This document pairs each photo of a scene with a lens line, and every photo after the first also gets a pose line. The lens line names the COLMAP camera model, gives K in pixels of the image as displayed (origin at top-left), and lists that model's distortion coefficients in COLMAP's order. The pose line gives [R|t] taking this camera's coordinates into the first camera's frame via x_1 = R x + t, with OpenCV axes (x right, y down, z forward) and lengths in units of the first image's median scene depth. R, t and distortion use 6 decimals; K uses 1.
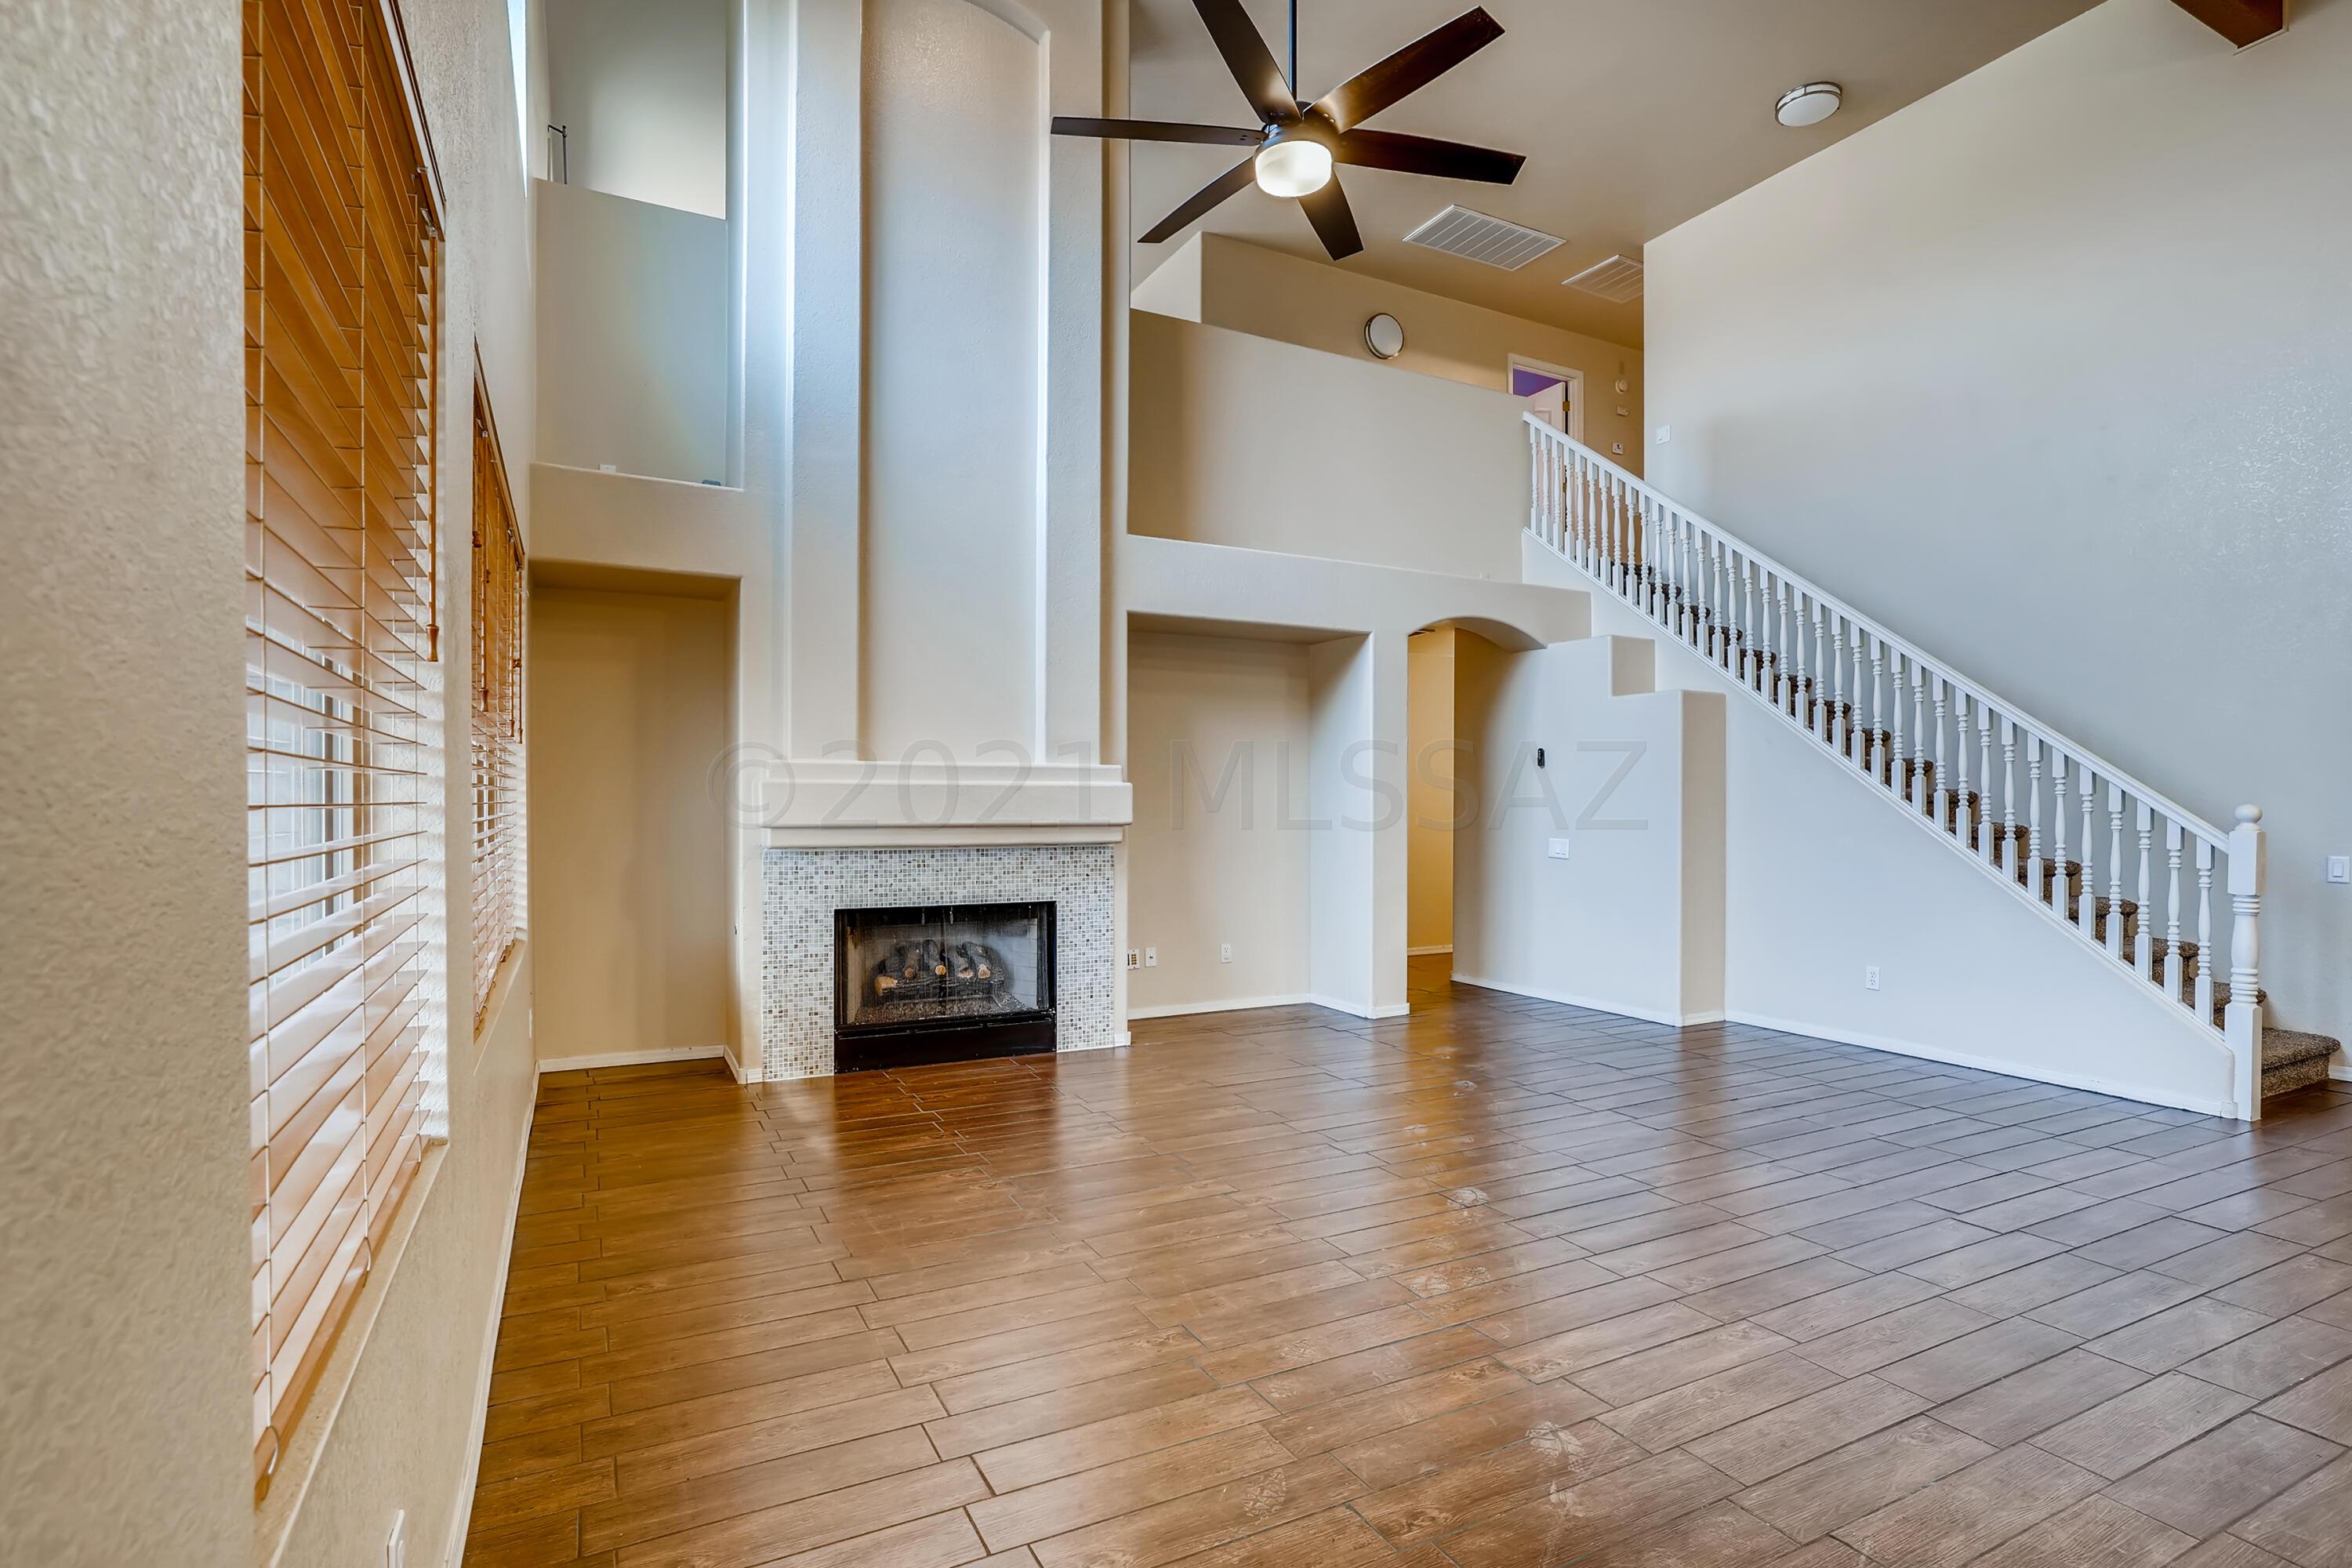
lens RADIAL K [[1151.9, 0, 1191.2], [0, 1151.9, 795.9], [0, 0, 1]] dist [-0.042133, 0.023349]
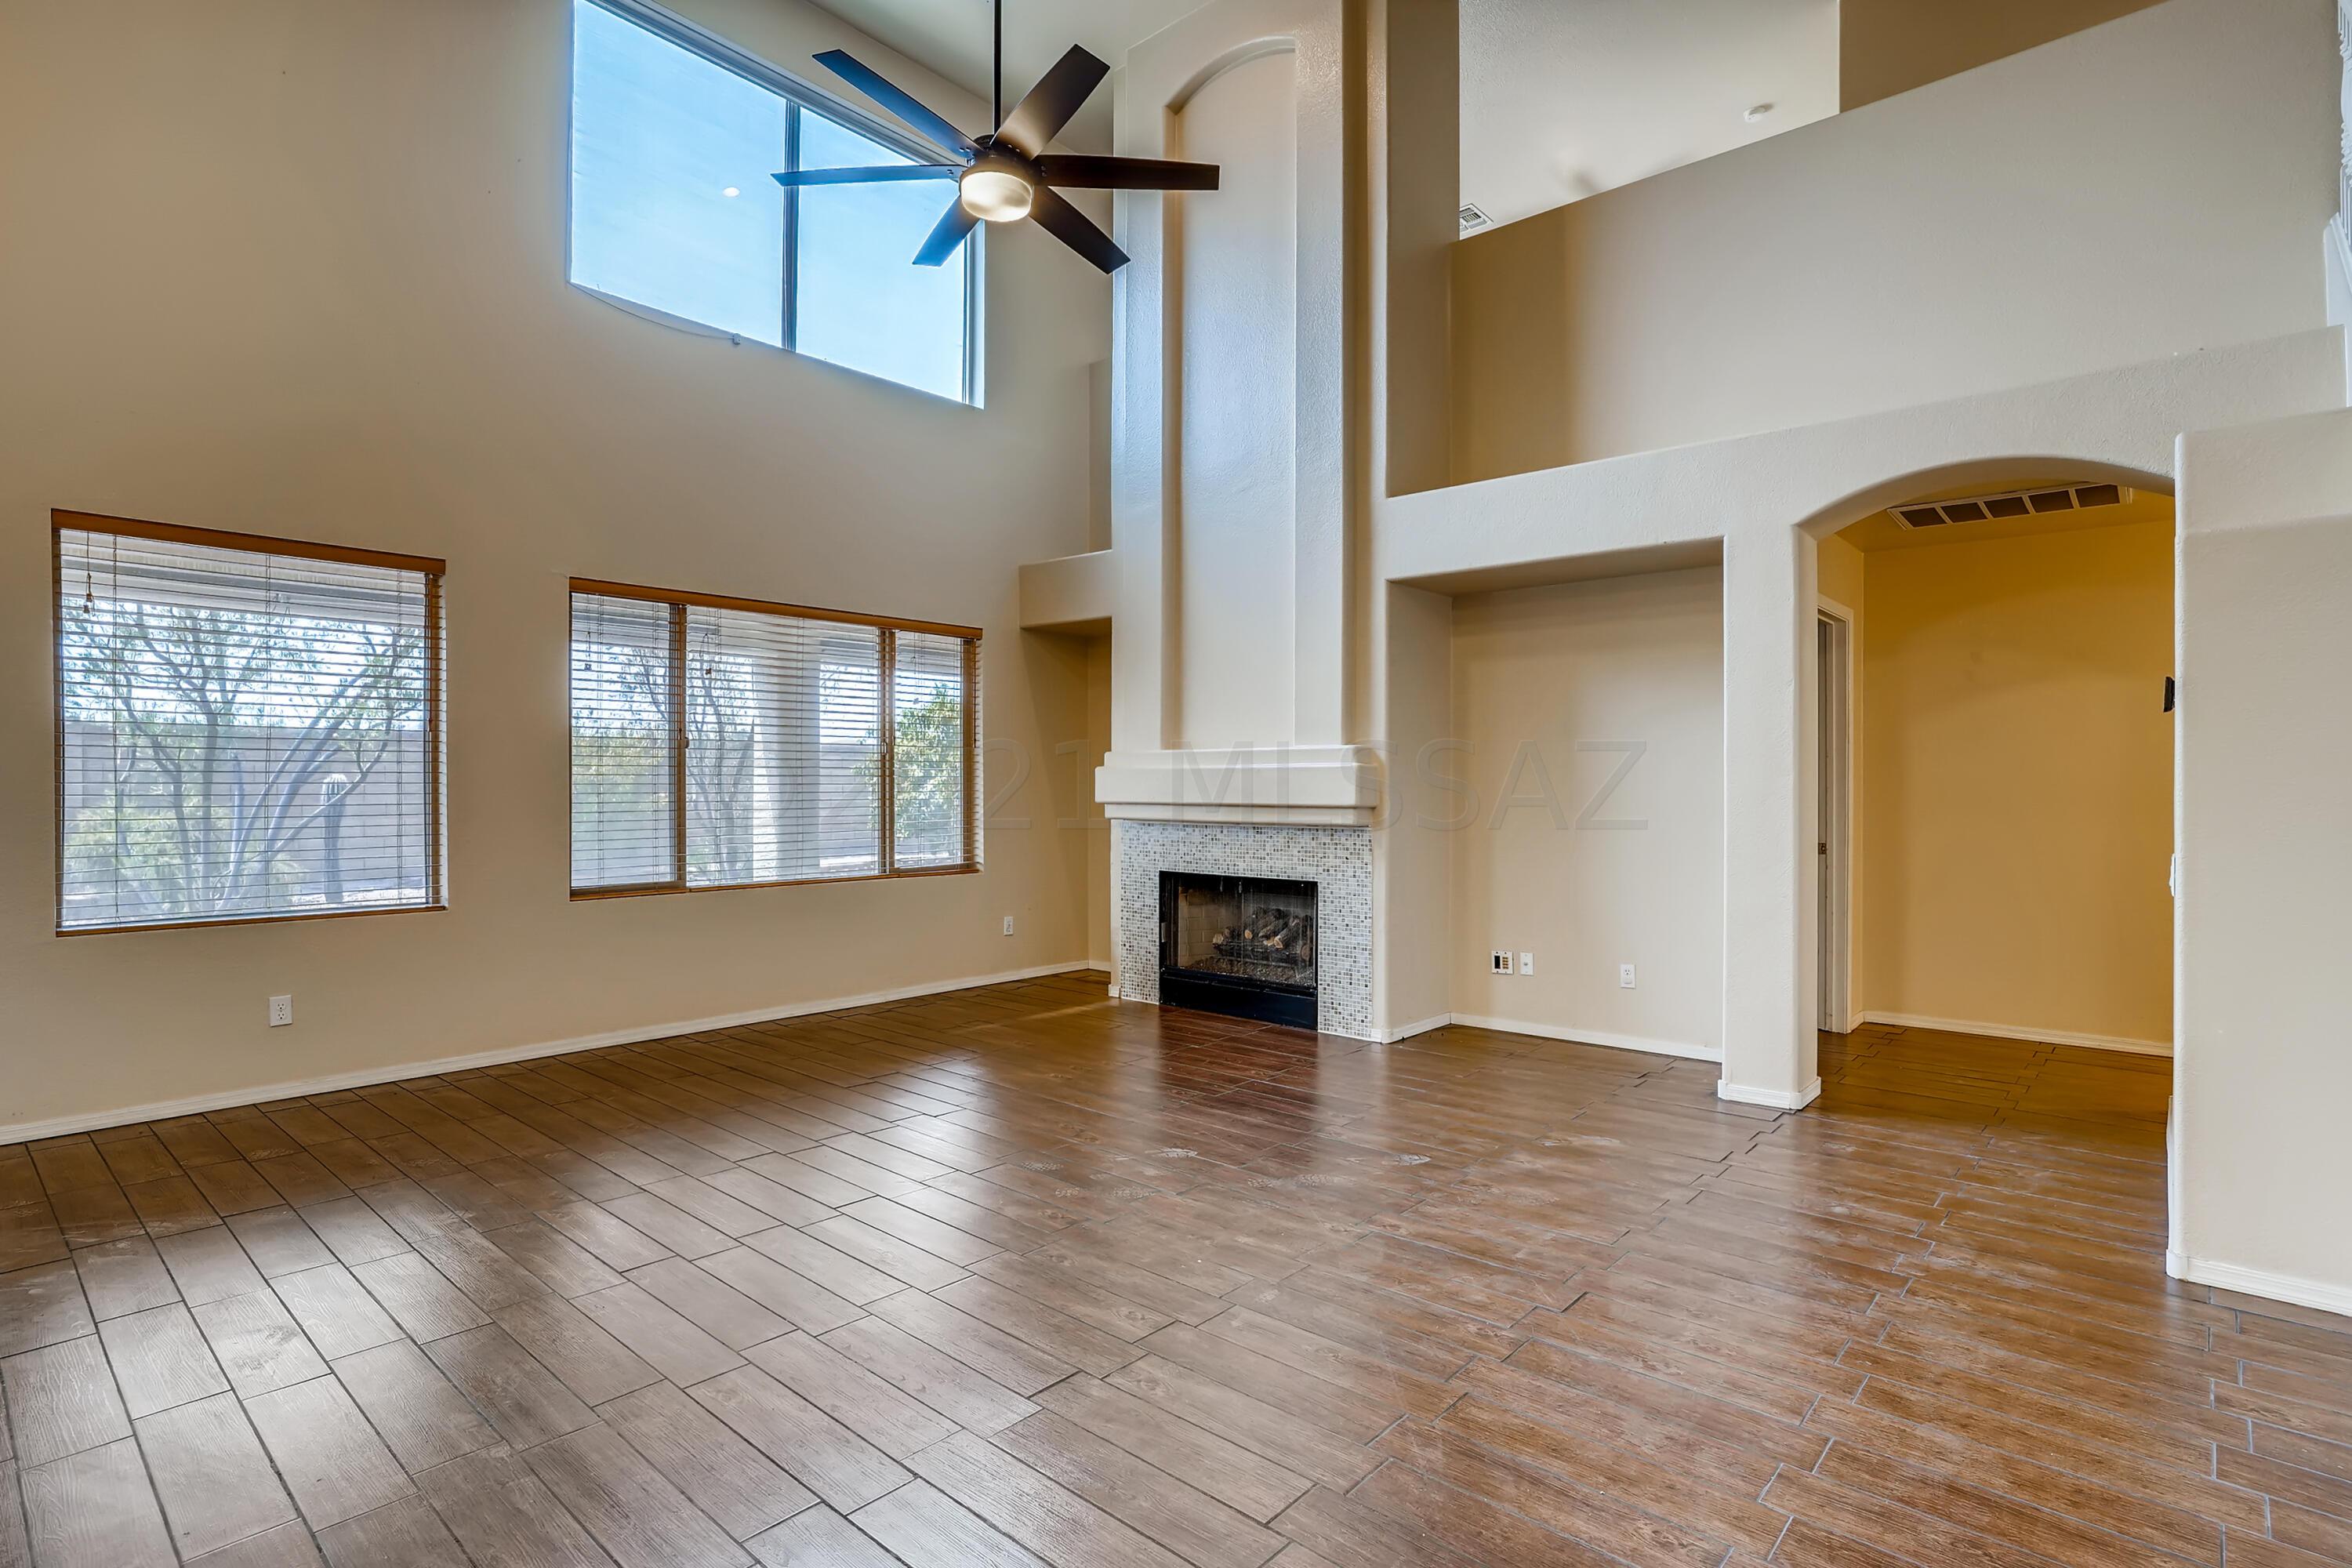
lens RADIAL K [[1151.9, 0, 1191.2], [0, 1151.9, 795.9], [0, 0, 1]] dist [-0.042133, 0.023349]
pose [[0.360970, 0.003680, -0.932570, 0.792502], [0.002012, 0.999987, 0.004725, 0.011489], [0.932575, -0.003582, 0.360958, 0.539899]]
